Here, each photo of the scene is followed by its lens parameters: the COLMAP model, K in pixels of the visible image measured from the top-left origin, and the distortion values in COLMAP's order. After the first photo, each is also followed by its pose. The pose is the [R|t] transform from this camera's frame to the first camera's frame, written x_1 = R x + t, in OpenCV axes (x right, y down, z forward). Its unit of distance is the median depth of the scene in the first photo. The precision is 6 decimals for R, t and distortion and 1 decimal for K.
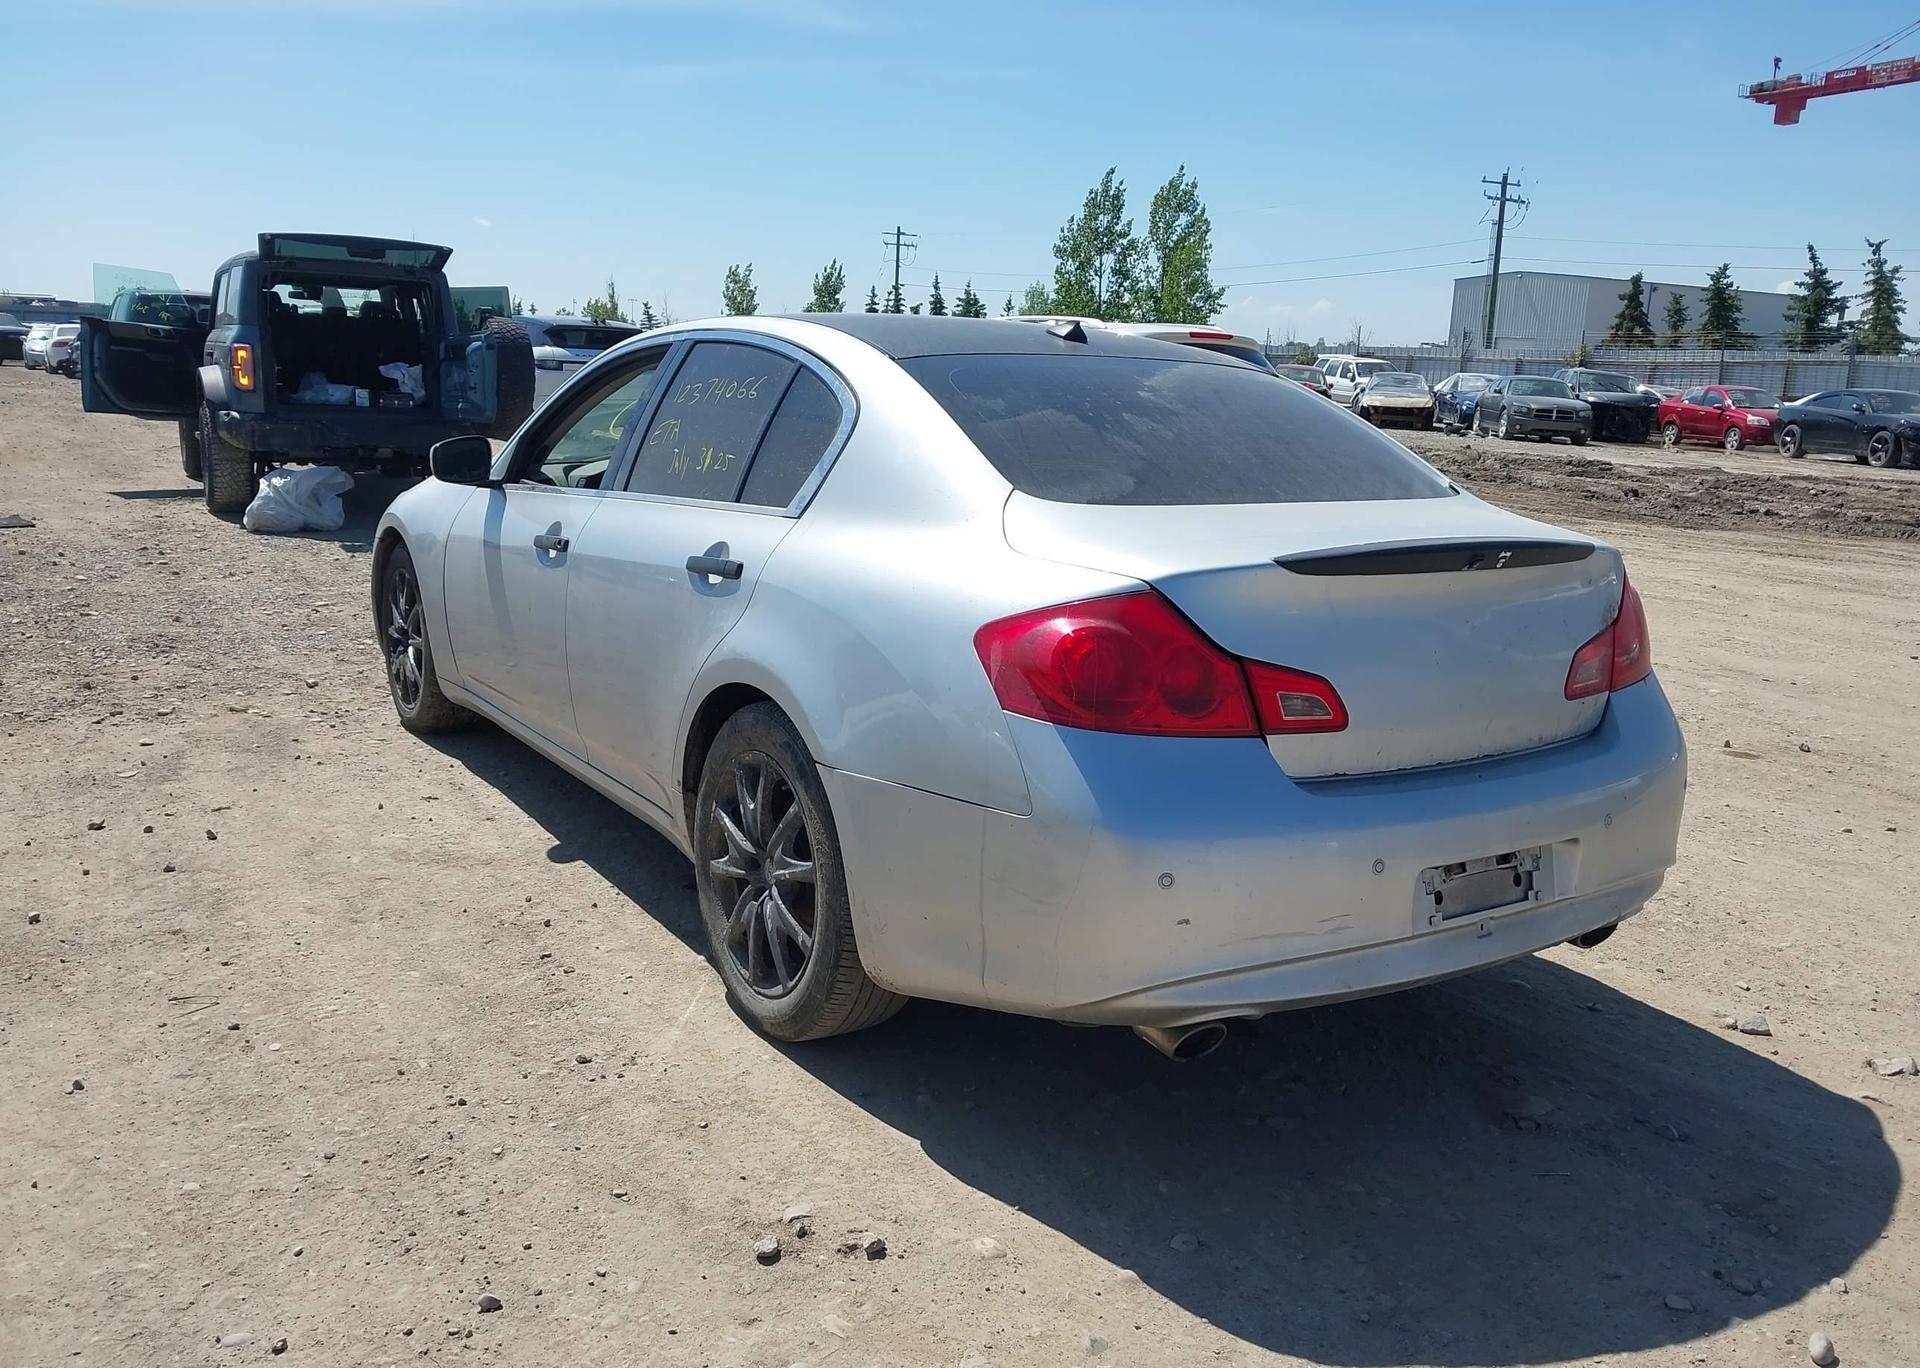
lens RADIAL K [[1522.4, 0, 957.6], [0, 1522.4, 716.6], [0, 0, 1]] dist [0.036060, -0.058763]
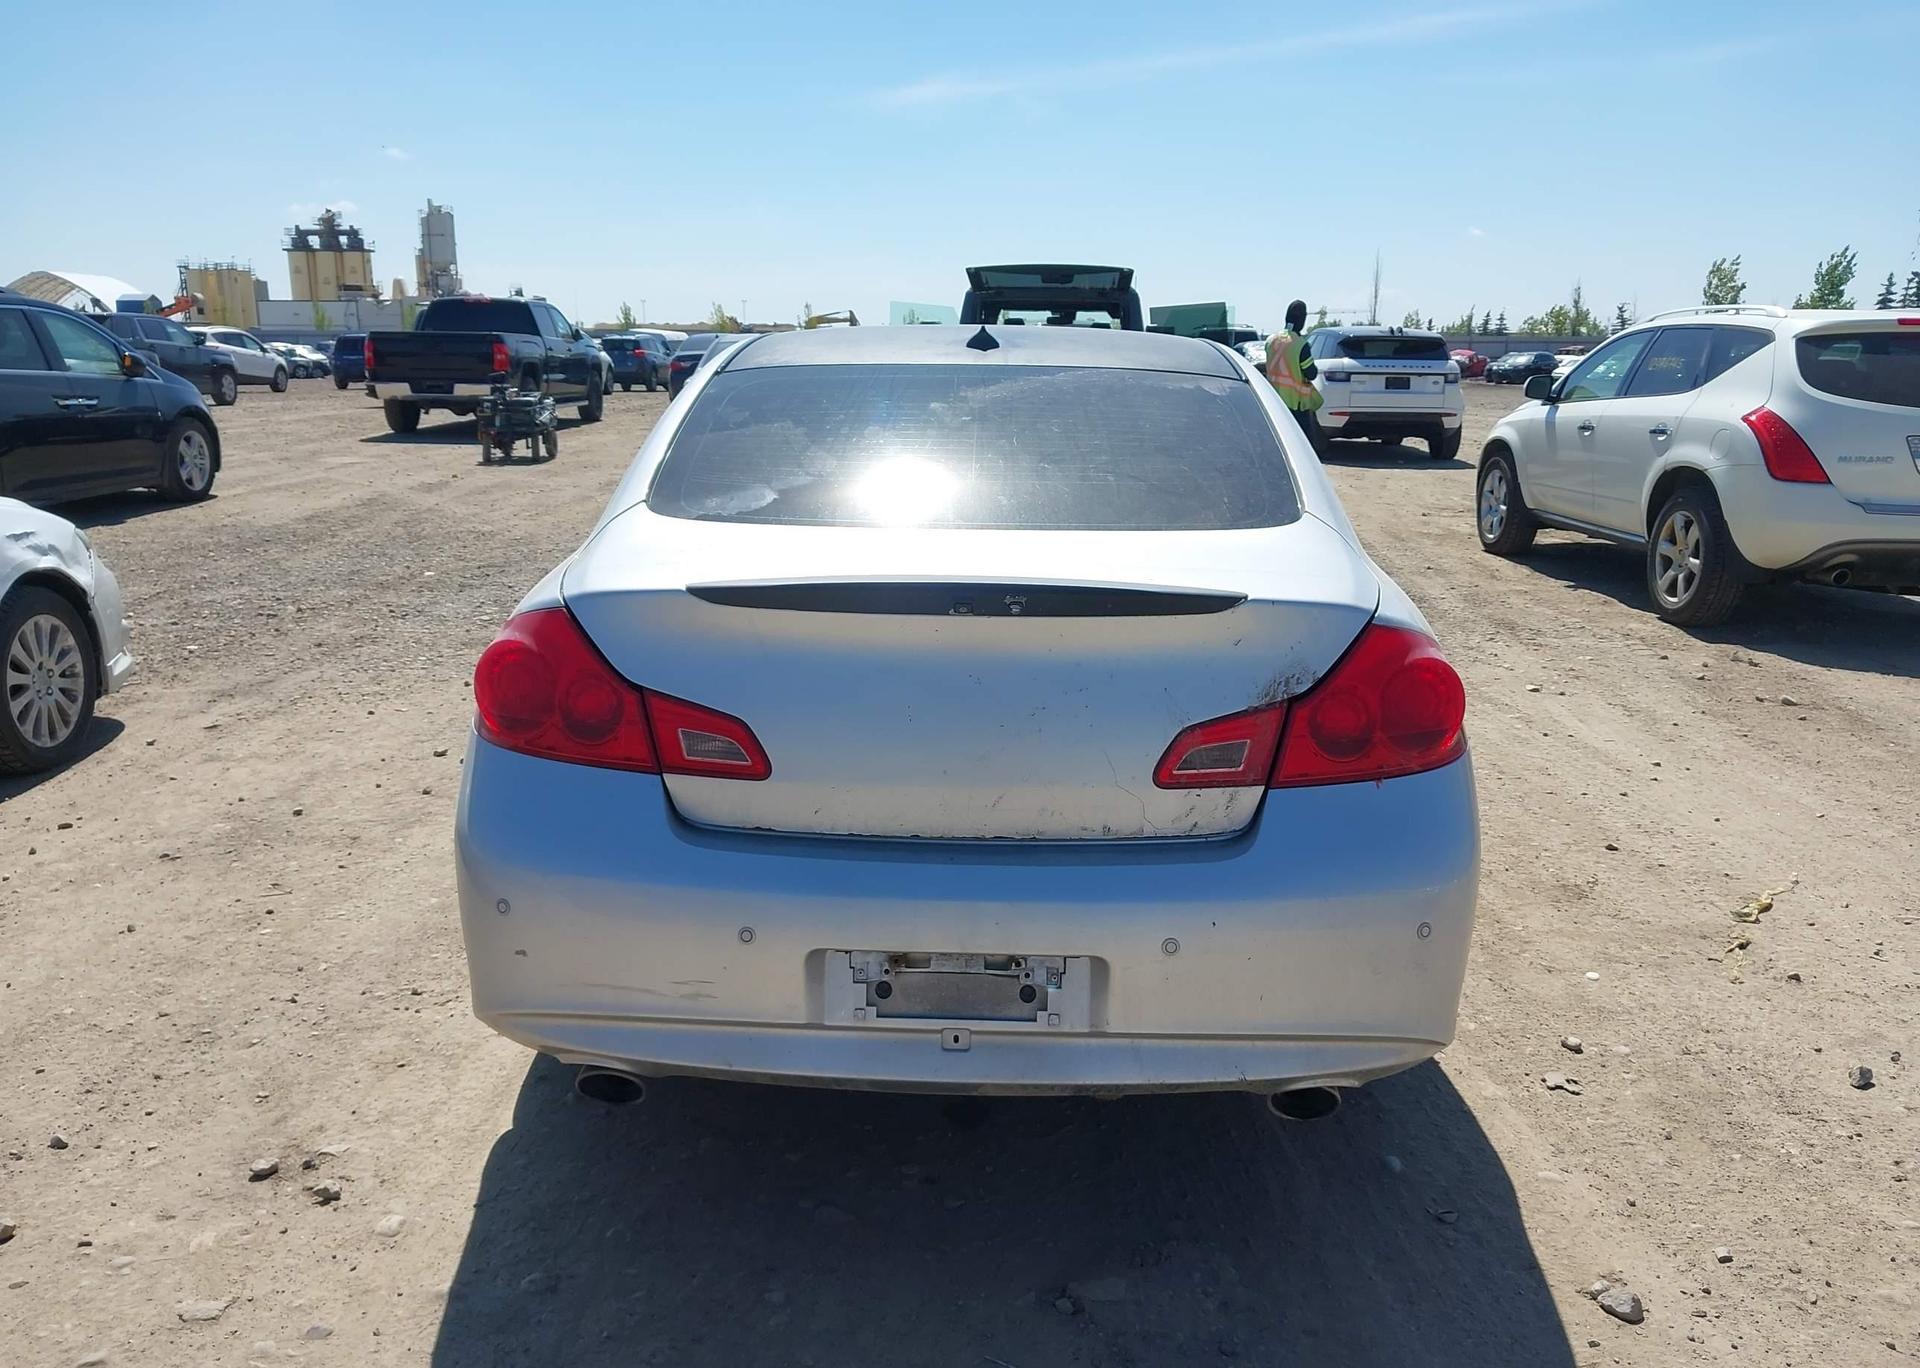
lens RADIAL K [[1522.4, 0, 956.8], [0, 1522.4, 704.3], [0, 0, 1]] dist [0.036060, -0.058763]
pose [[0.821576, 0.098954, -0.561446, 0.630808], [-0.107016, 0.994083, 0.018608, -0.048254], [0.559965, 0.044796, 0.827304, 0.236297]]
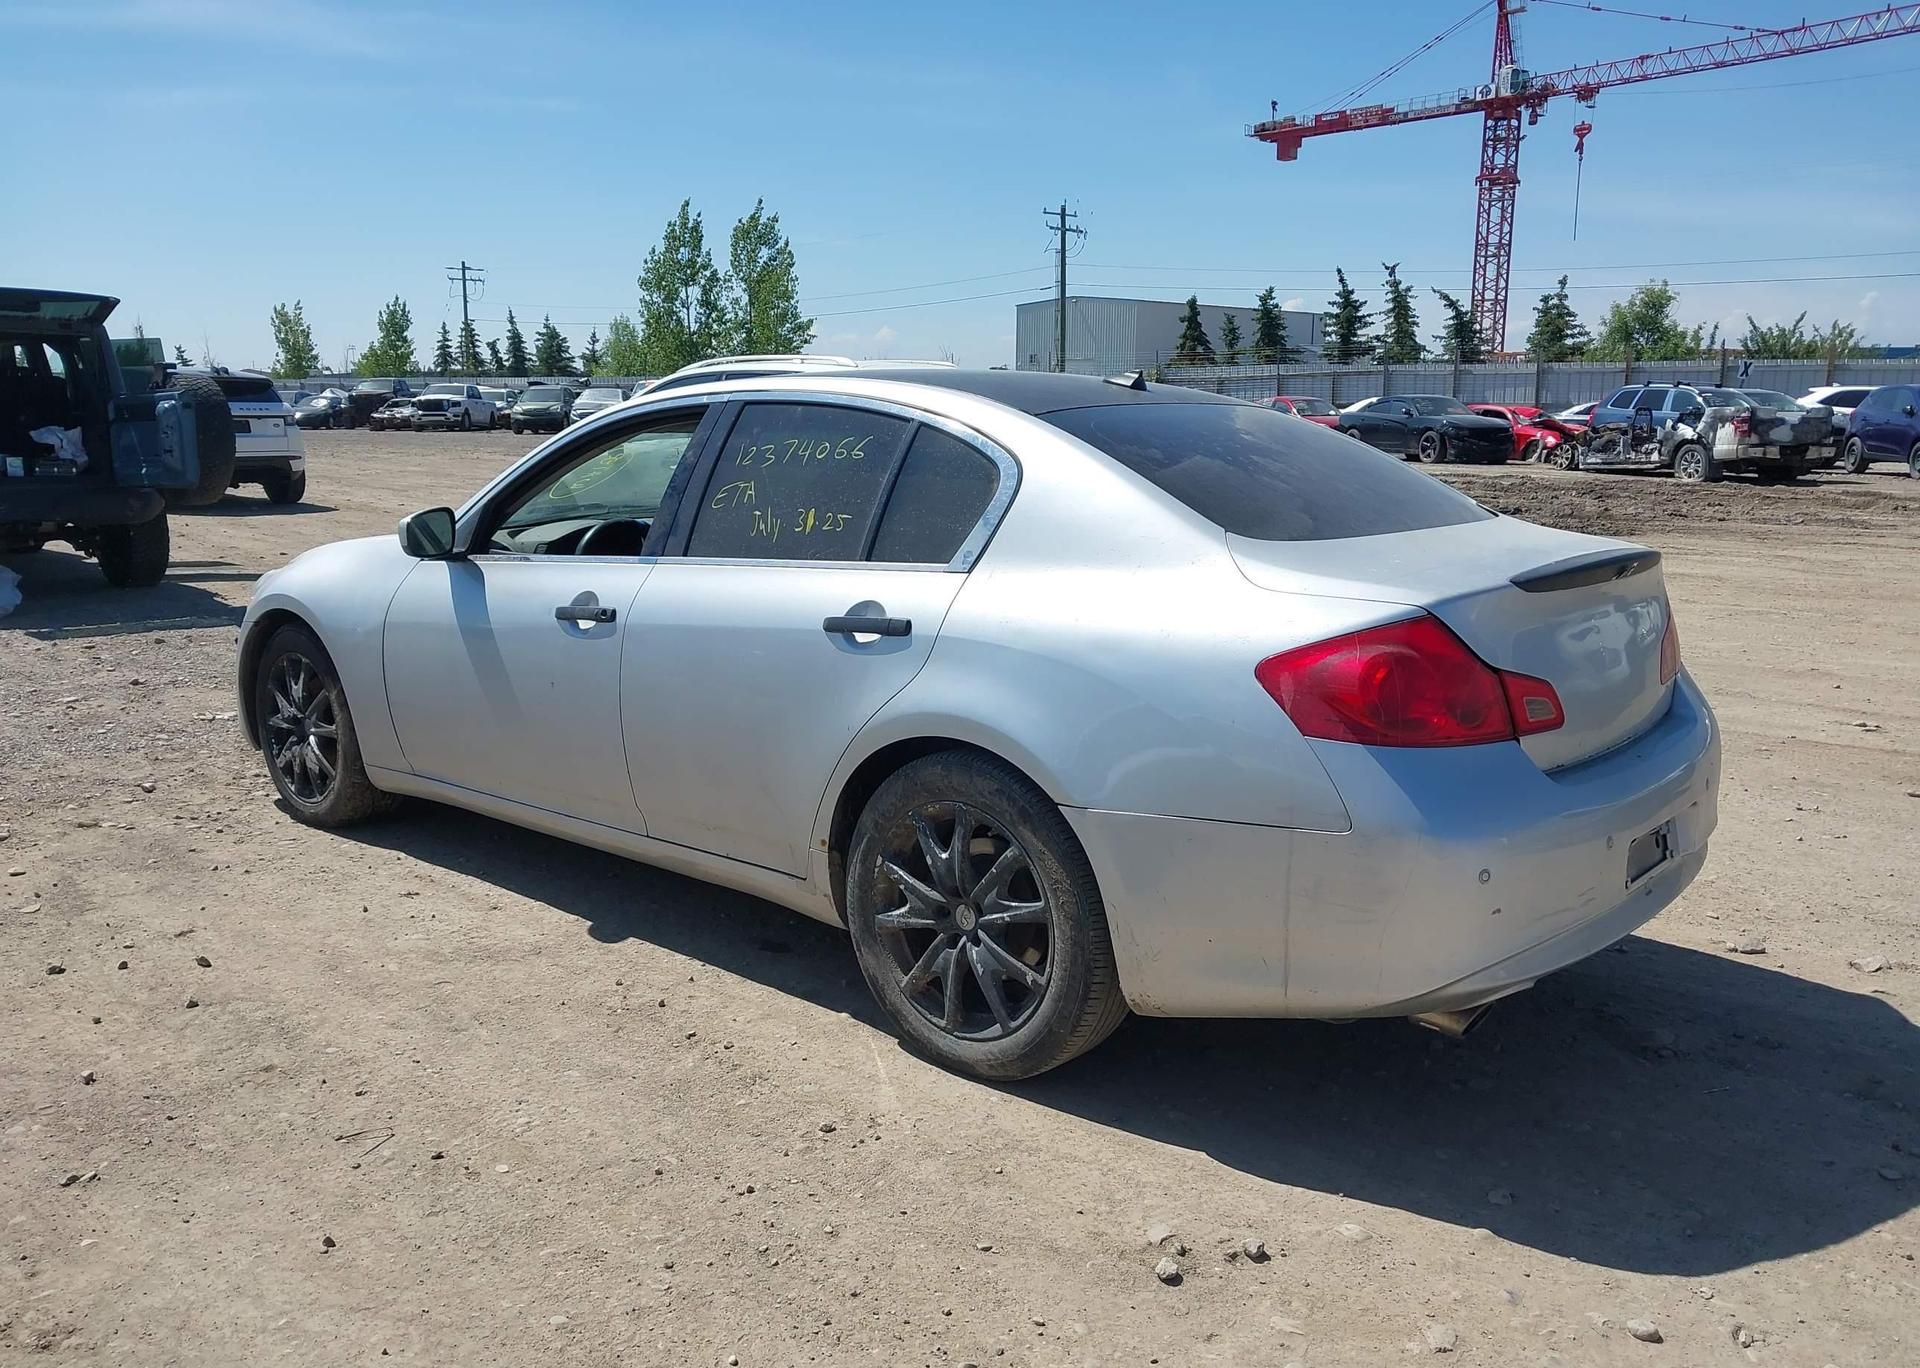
lens RADIAL K [[1522.4, 0, 960.9], [0, 1522.4, 692.0], [0, 0, 1]] dist [0.036060, -0.058763]
pose [[0.962246, -0.085551, 0.258387, -0.350167], [0.094024, 0.995357, -0.020591, -0.026125], [-0.255426, 0.044108, 0.965822, 0.007376]]
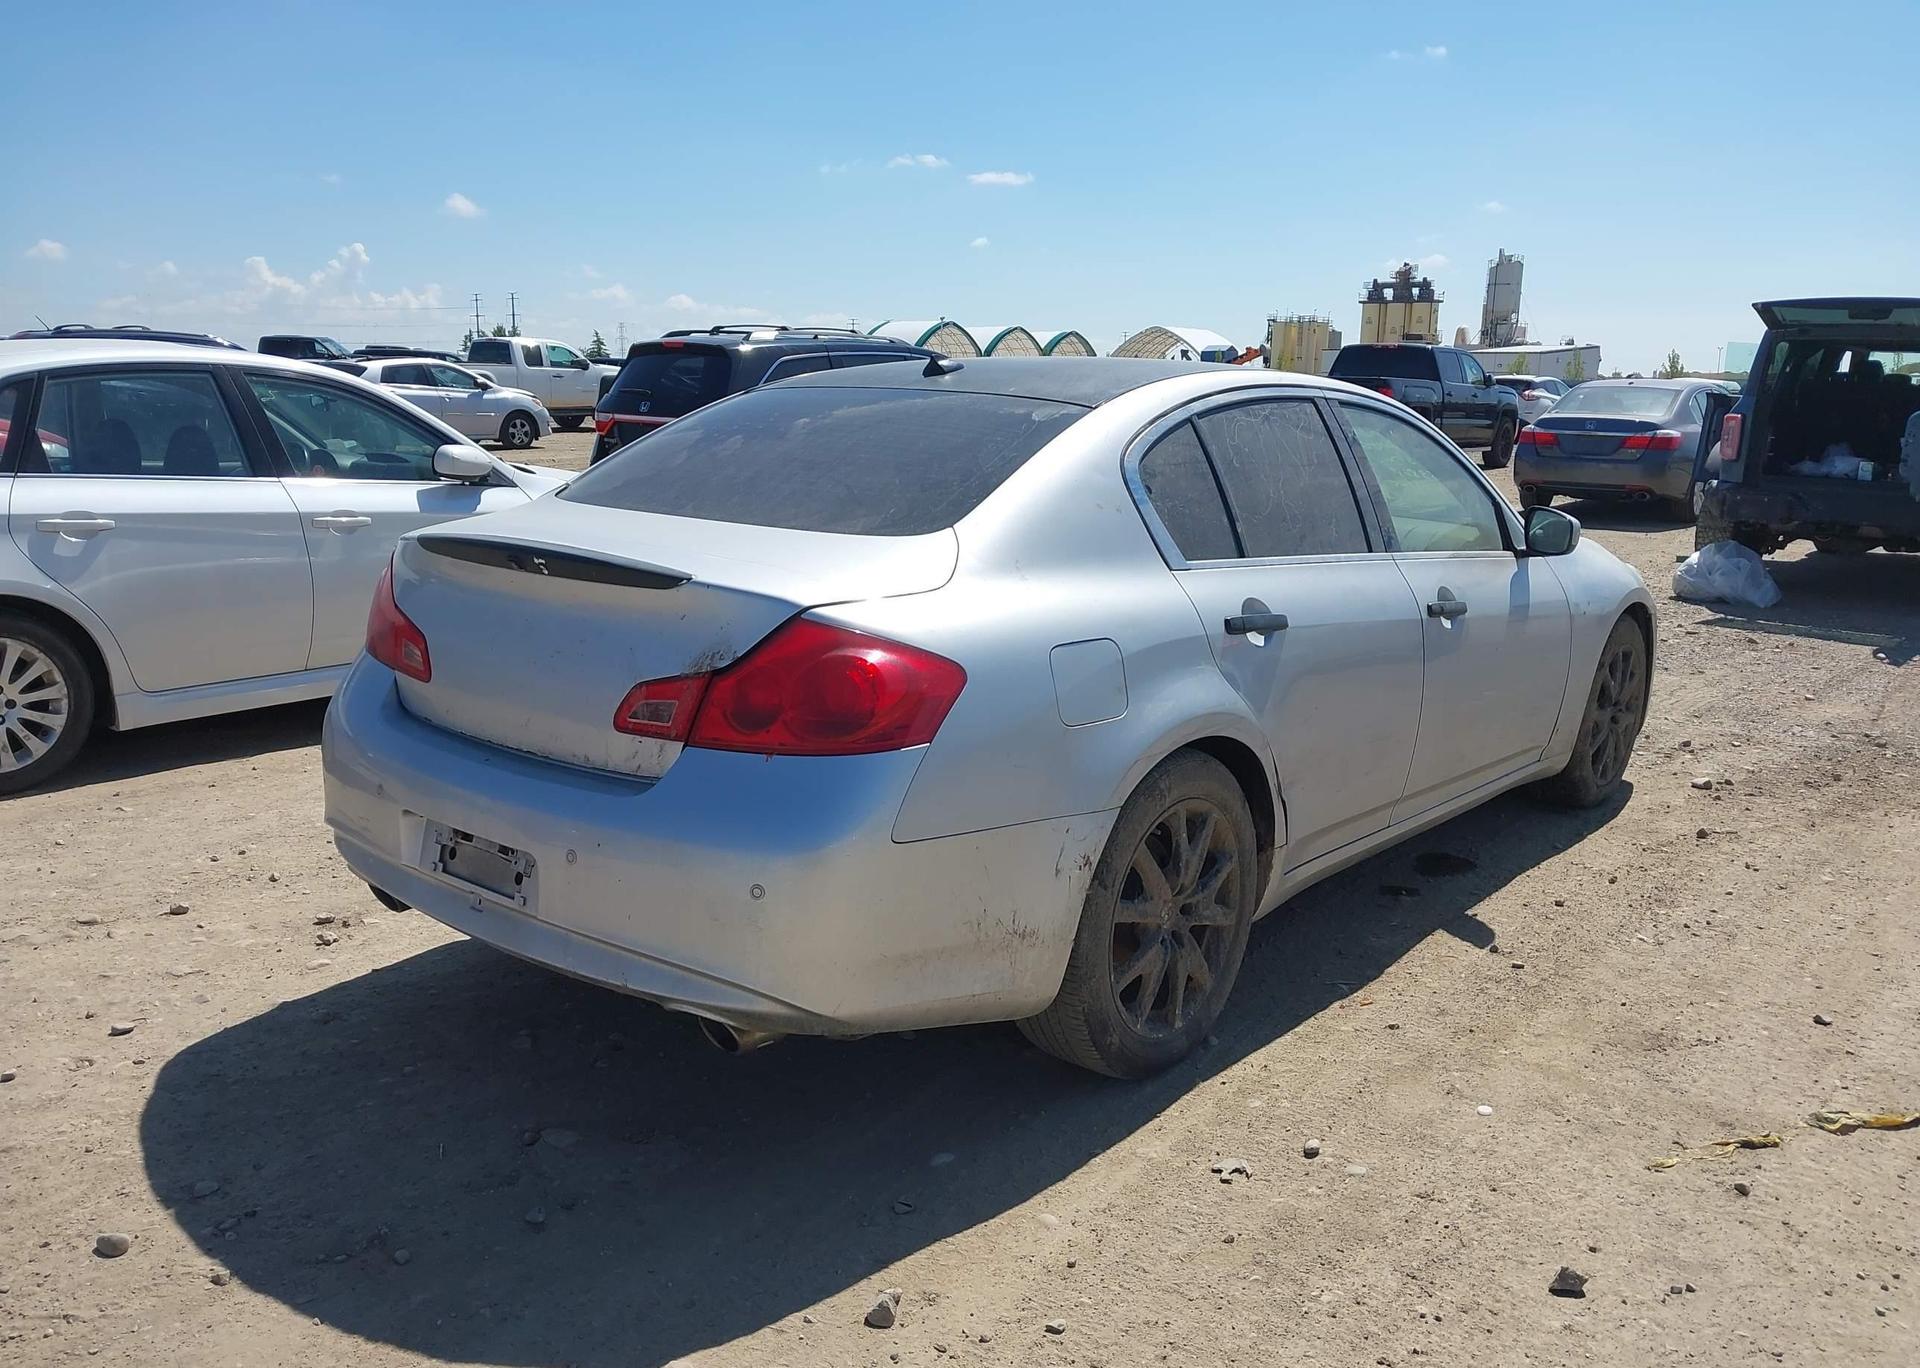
lens RADIAL K [[1522.4, 0, 966.8], [0, 1522.4, 726.4], [0, 0, 1]] dist [0.036060, -0.058763]
pose [[0.307152, 0.179539, -0.934571, 1.128673], [-0.225503, 0.967805, 0.111811, -0.140740], [0.924557, 0.176406, 0.337750, 0.738196]]
